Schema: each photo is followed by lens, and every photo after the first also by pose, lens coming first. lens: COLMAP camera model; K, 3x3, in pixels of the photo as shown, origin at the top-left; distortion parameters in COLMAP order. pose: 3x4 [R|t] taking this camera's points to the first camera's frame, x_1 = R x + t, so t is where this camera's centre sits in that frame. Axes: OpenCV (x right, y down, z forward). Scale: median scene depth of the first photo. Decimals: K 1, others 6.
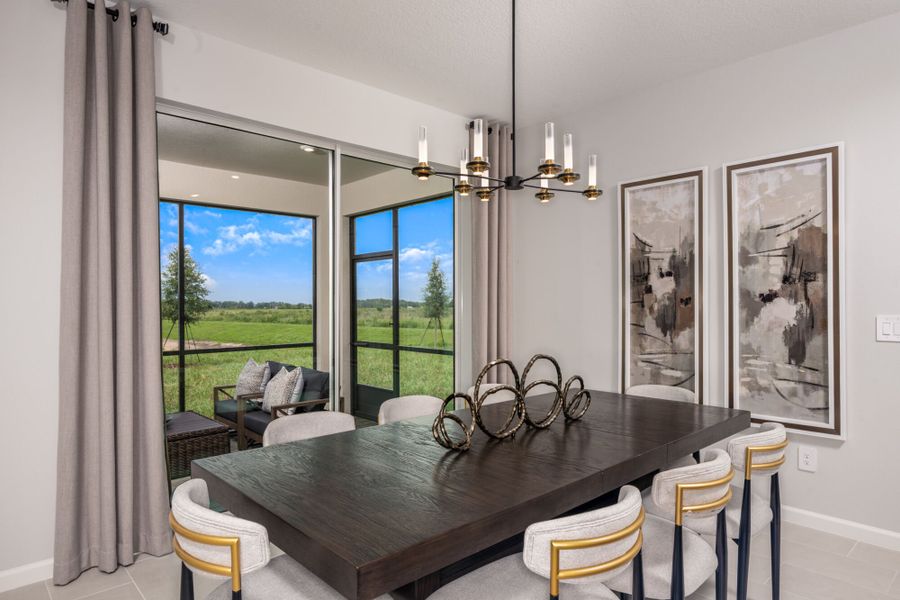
lens RADIAL K [[536.3, 0, 450.0], [0, 536.3, 300.0], [0, 0, 1]] dist [-0.000994, -0.000448]
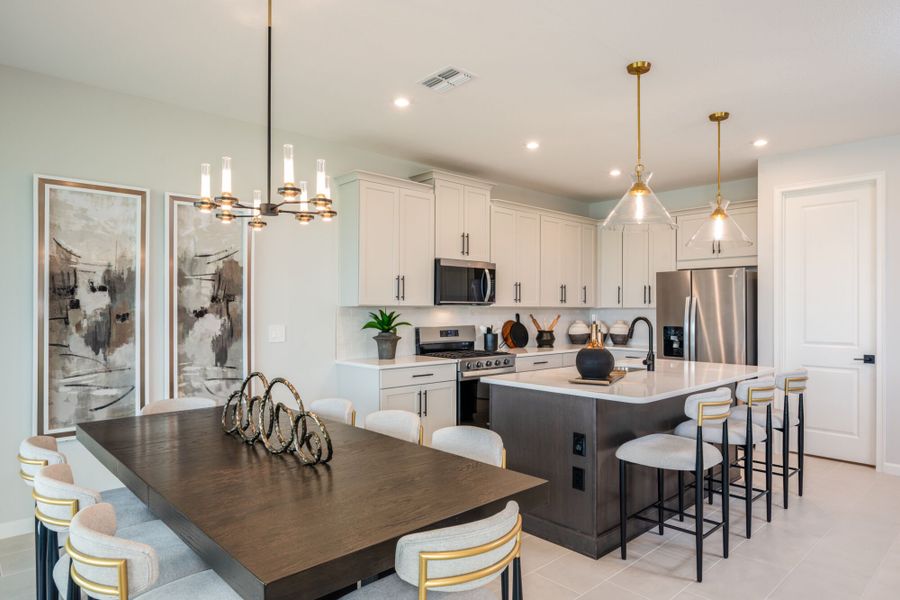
lens RADIAL K [[536.3, 0, 450.0], [0, 536.3, 300.0], [0, 0, 1]] dist [-0.000994, -0.000448]
pose [[0.004160, 0.017415, 0.999840, -0.597803], [-0.004657, 0.999838, -0.017396, -0.016255], [-0.999981, -0.004584, 0.004240, 0.420106]]
